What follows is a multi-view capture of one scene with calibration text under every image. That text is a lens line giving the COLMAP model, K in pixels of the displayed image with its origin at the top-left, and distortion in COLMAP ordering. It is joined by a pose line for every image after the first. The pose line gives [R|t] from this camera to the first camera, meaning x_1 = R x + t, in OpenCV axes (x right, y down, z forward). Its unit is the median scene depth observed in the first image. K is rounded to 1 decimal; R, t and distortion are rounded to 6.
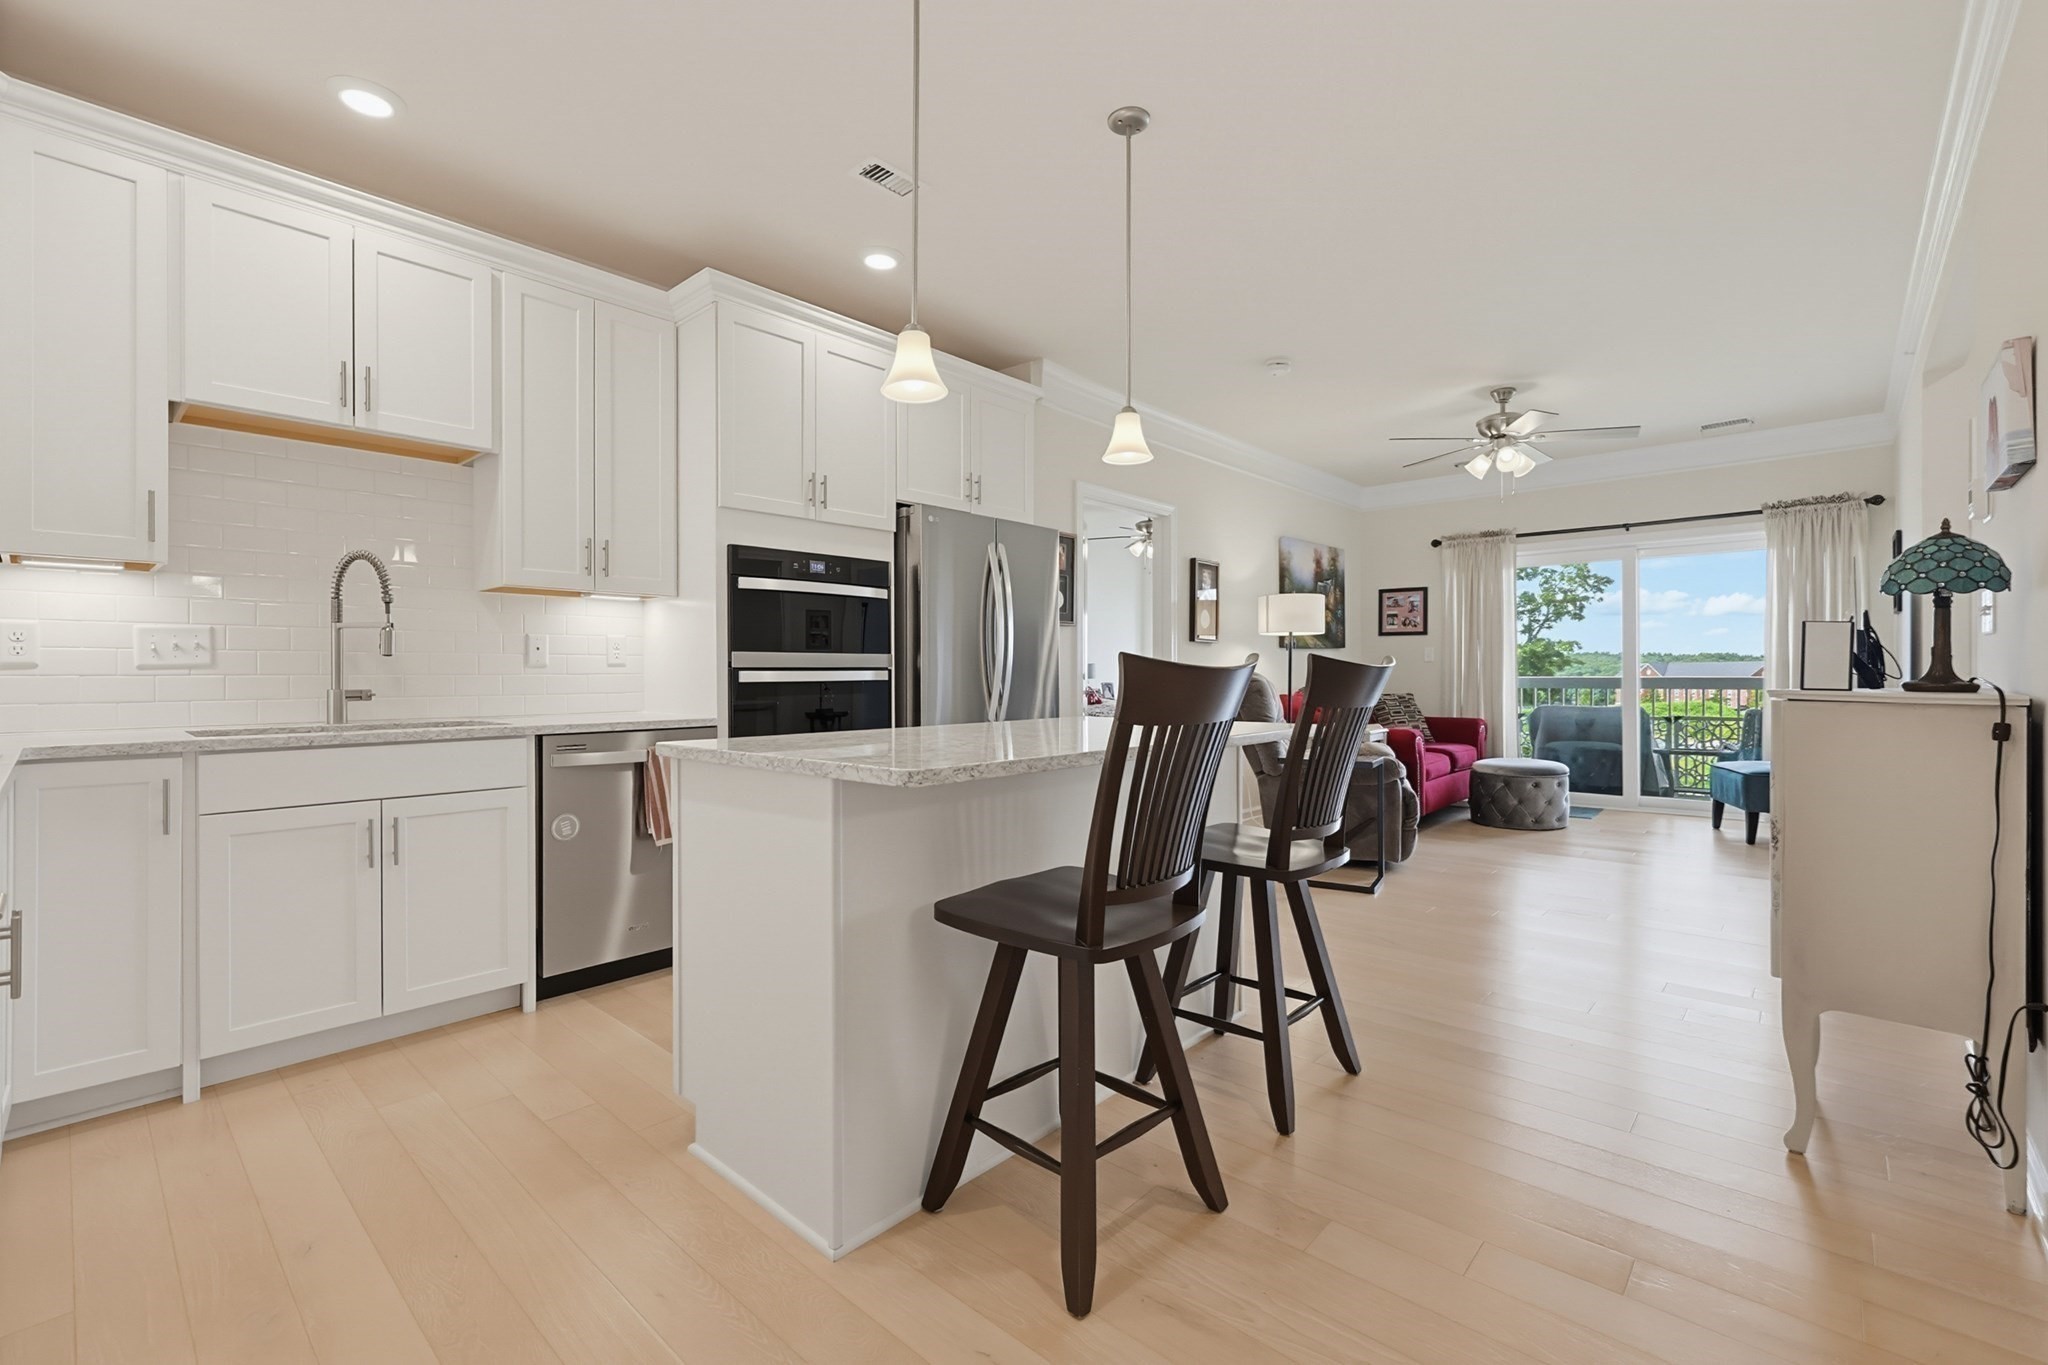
lens RADIAL K [[876.1, 0, 1017.8], [0, 876.1, 674.1], [0, 0, 1]] dist [0.002121, -0.001037]
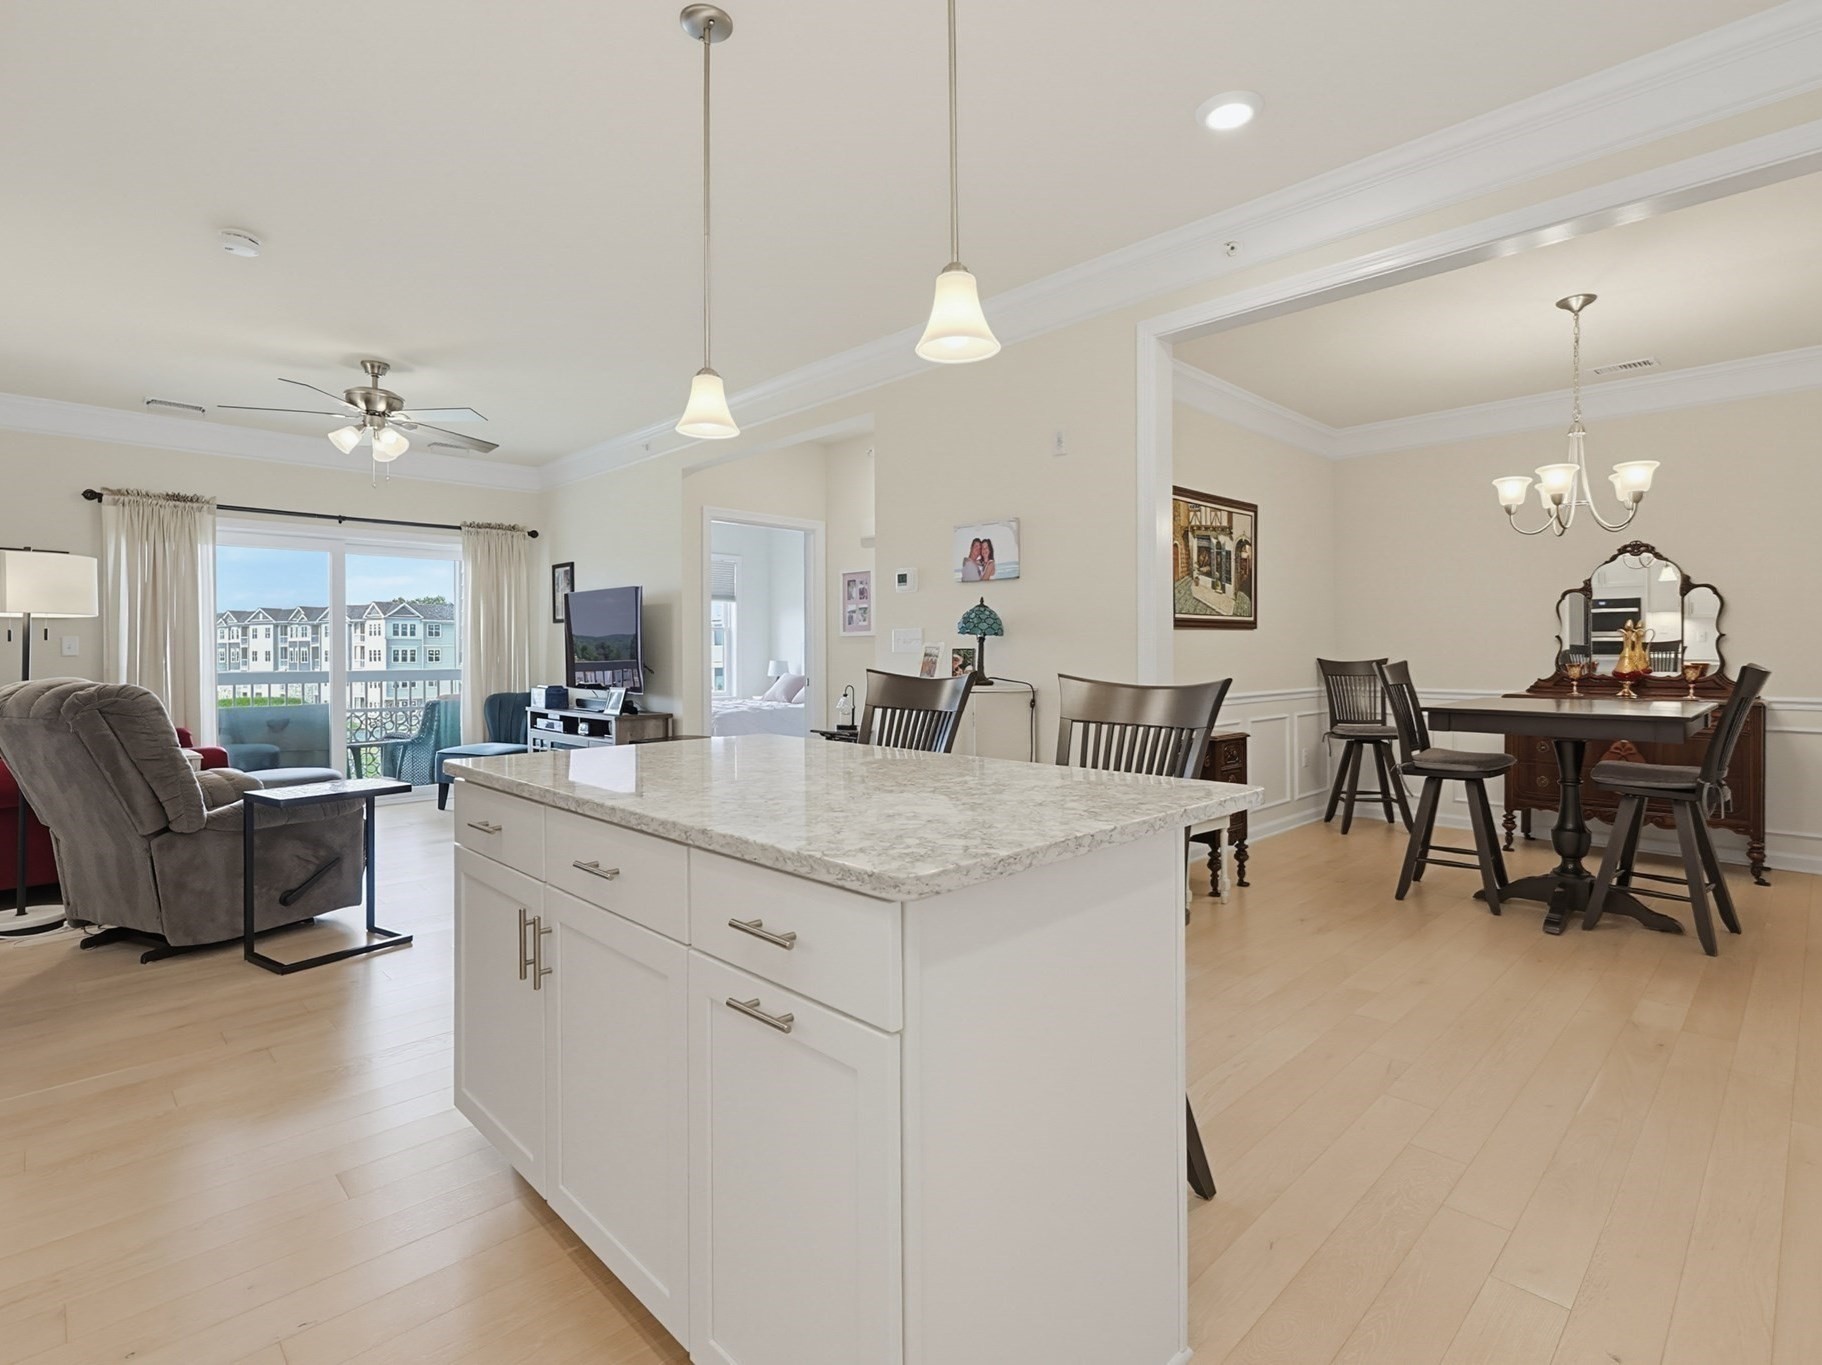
lens RADIAL K [[901.4, 0, 931.2], [0, 901.4, 655.0], [0, 0, 1]] dist [-0.000263, -0.000525]
pose [[0.041273, 0.000632, 0.999148, -0.362287], [0.003061, 0.999995, -0.000759, -0.017119], [-0.999143, 0.003090, 0.041271, 0.383852]]
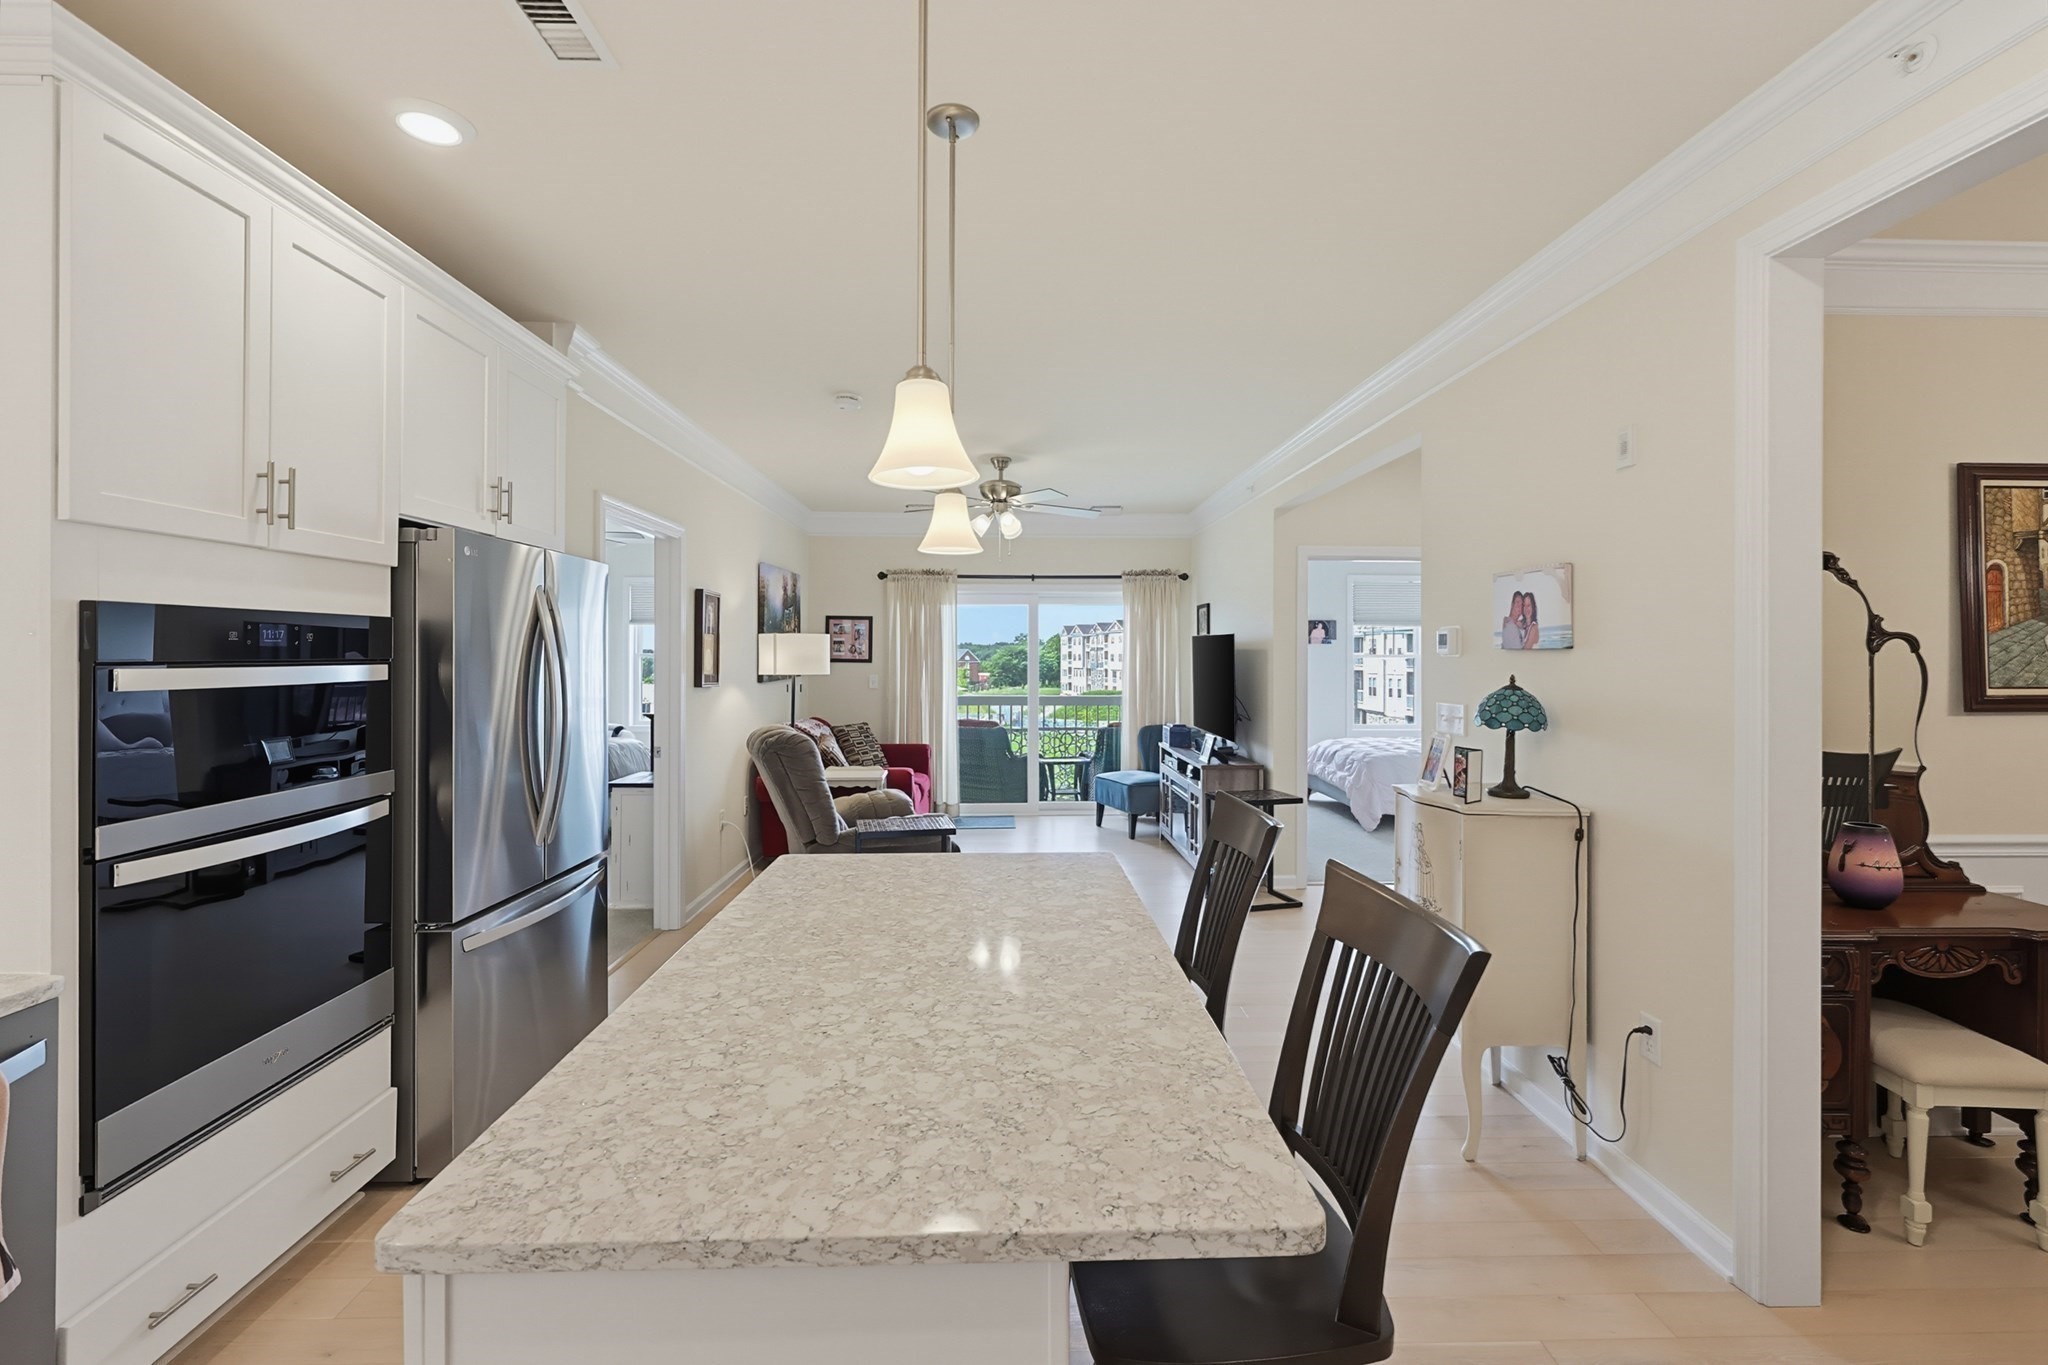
lens RADIAL K [[876.1, 0, 1019.9], [0, 876.1, 654.2], [0, 0, 1]] dist [0.002121, -0.001037]
pose [[0.717238, 0.004253, 0.696815, -0.191531], [-0.002680, 0.999991, -0.003344, -0.076207], [-0.696823, 0.000531, 0.717243, 0.198919]]
